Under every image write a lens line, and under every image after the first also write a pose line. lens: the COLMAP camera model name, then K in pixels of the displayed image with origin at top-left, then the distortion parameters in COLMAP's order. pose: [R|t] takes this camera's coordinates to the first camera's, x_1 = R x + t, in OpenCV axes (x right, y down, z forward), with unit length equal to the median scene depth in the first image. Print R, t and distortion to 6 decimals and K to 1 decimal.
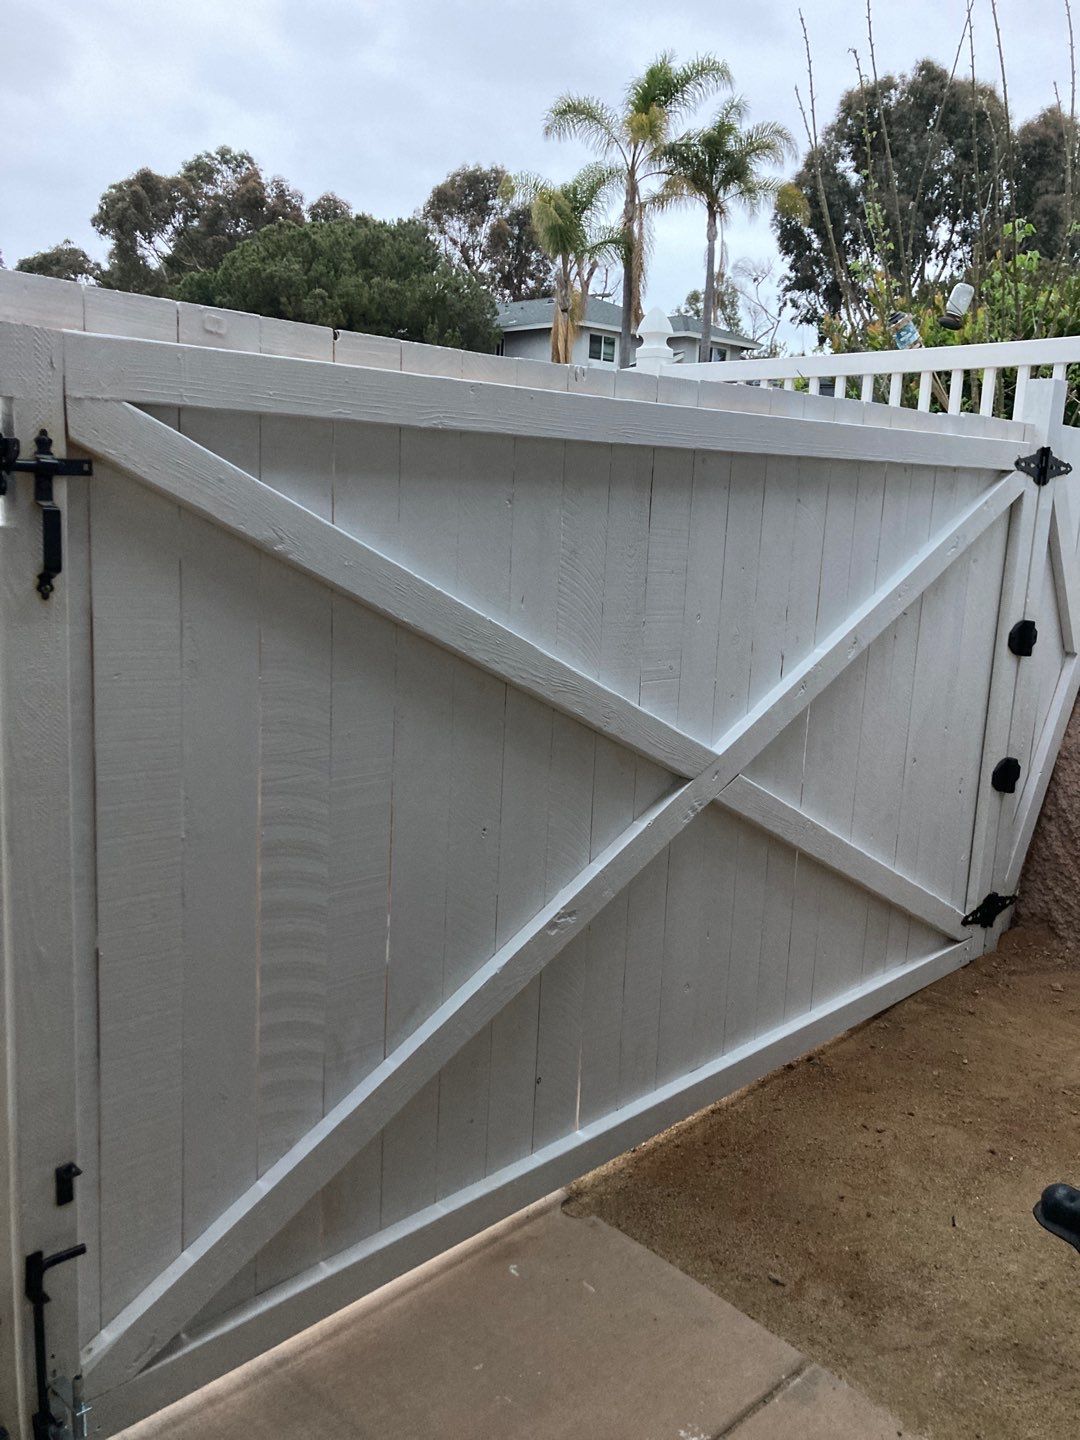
lens RADIAL K [[1180.1, 0, 541.0], [0, 1180.1, 721.5], [0, 0, 1]] dist [0.032674, 0.001467]
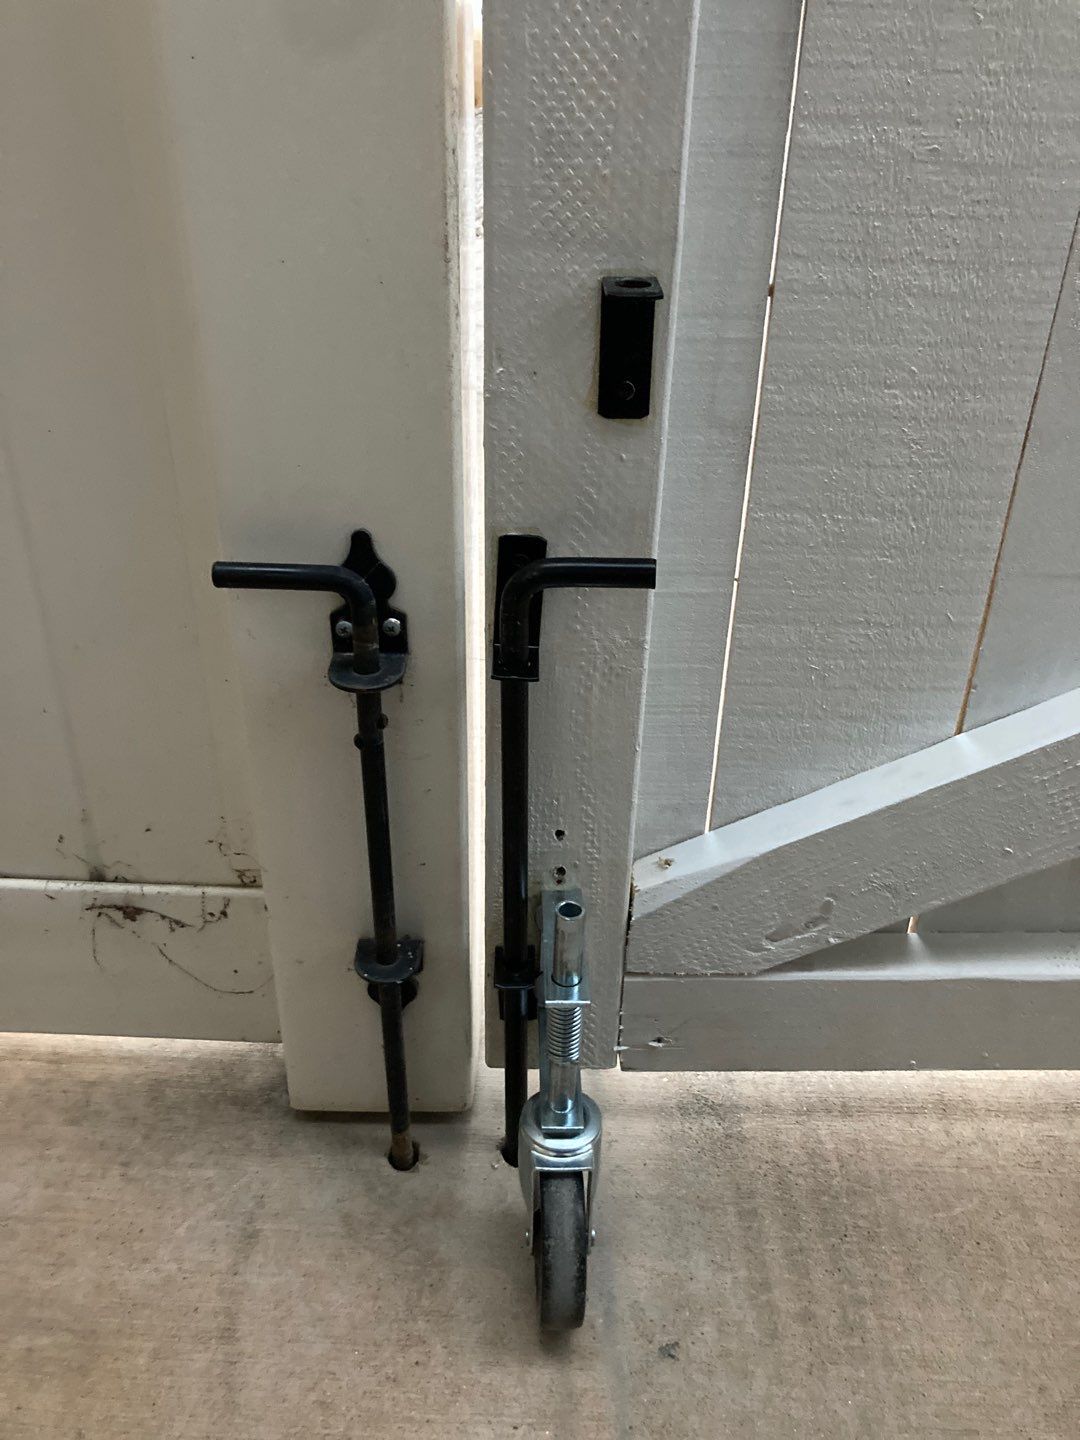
lens RADIAL K [[1180.1, 0, 540.5], [0, 1180.1, 718.8], [0, 0, 1]] dist [0.032674, 0.001467]
pose [[0.727836, 0.321612, -0.605657, -0.202817], [-0.108893, 0.926200, 0.360965, 0.371105], [0.677050, -0.196772, 0.709143, 0.756123]]
